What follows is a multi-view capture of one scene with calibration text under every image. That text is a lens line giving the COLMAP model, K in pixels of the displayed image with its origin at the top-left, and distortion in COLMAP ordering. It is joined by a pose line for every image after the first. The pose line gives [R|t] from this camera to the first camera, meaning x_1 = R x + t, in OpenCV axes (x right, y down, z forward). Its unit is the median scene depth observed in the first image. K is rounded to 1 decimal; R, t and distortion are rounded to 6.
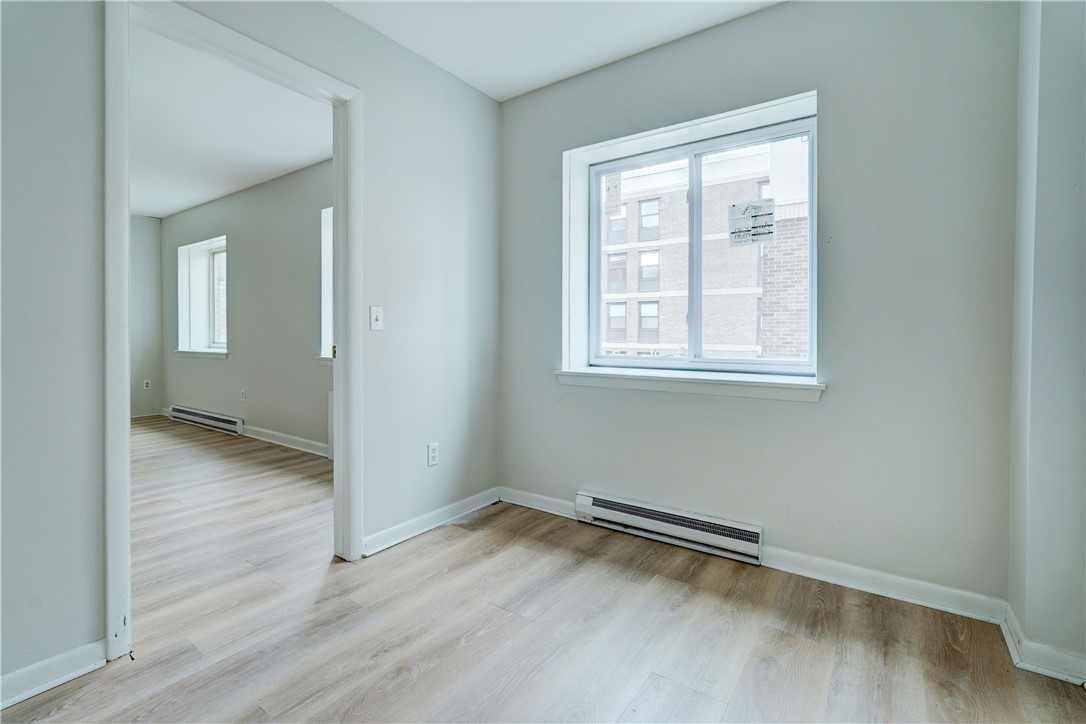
lens RADIAL K [[496.3, 0, 531.0], [0, 496.3, 333.1], [0, 0, 1]] dist [-0.001712, 0.004515]
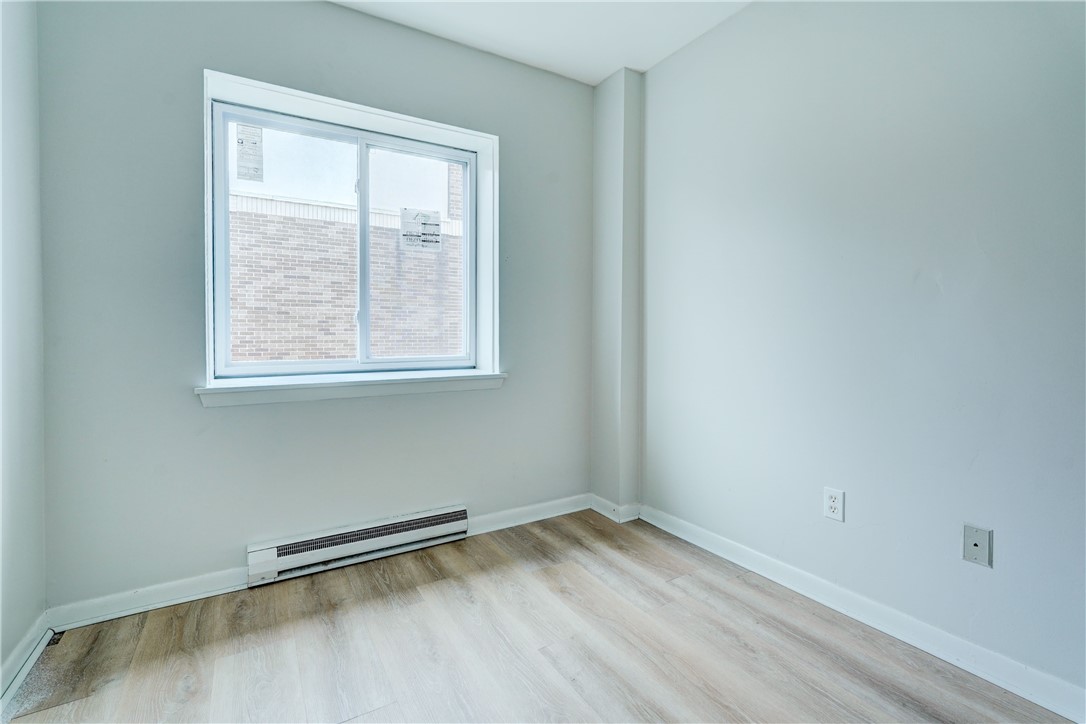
lens RADIAL K [[496.3, 0, 536.2], [0, 496.3, 336.3], [0, 0, 1]] dist [-0.001712, 0.004515]
pose [[0.401731, -0.009752, 0.915706, -0.447022], [0.000313, 0.999945, 0.010512, -0.003034], [-0.915758, -0.003936, 0.401712, 0.350607]]
